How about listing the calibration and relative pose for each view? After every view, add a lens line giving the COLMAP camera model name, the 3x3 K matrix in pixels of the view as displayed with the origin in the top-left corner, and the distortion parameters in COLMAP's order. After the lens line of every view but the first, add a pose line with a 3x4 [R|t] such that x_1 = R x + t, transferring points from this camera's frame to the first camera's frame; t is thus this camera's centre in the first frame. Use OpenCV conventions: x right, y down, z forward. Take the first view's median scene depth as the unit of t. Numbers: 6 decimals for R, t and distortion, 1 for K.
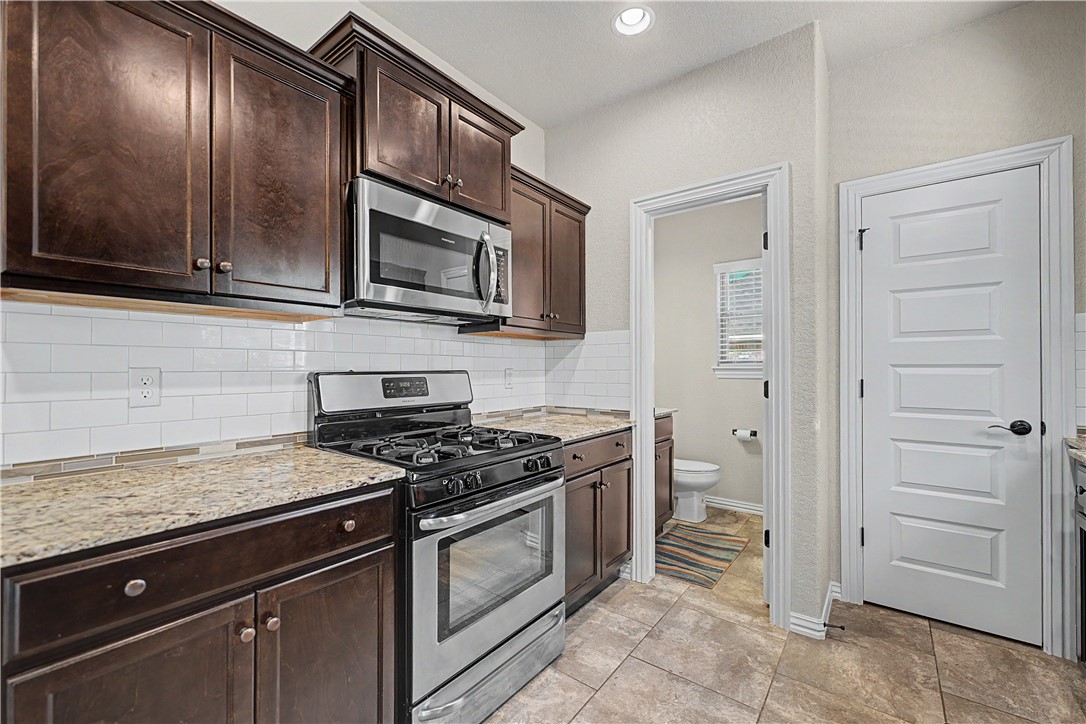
lens RADIAL K [[442.3, 0, 541.9], [0, 442.3, 365.5], [0, 0, 1]] dist [-0.000625, 0.000297]
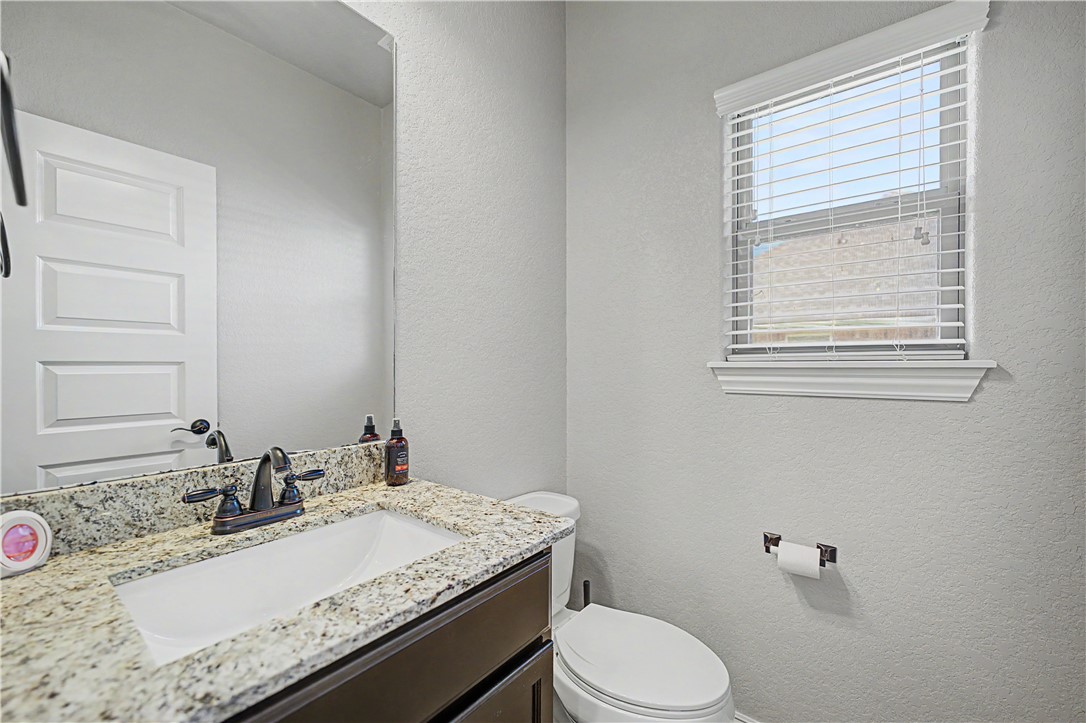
lens RADIAL K [[442.3, 0, 542.3], [0, 442.3, 366.2], [0, 0, 1]] dist [-0.000625, 0.000297]
pose [[0.999972, 0.000344, -0.007502, 0.455758], [-0.000262, 0.999940, 0.010989, 0.003916], [0.007506, -0.010987, 0.999911, 1.156487]]
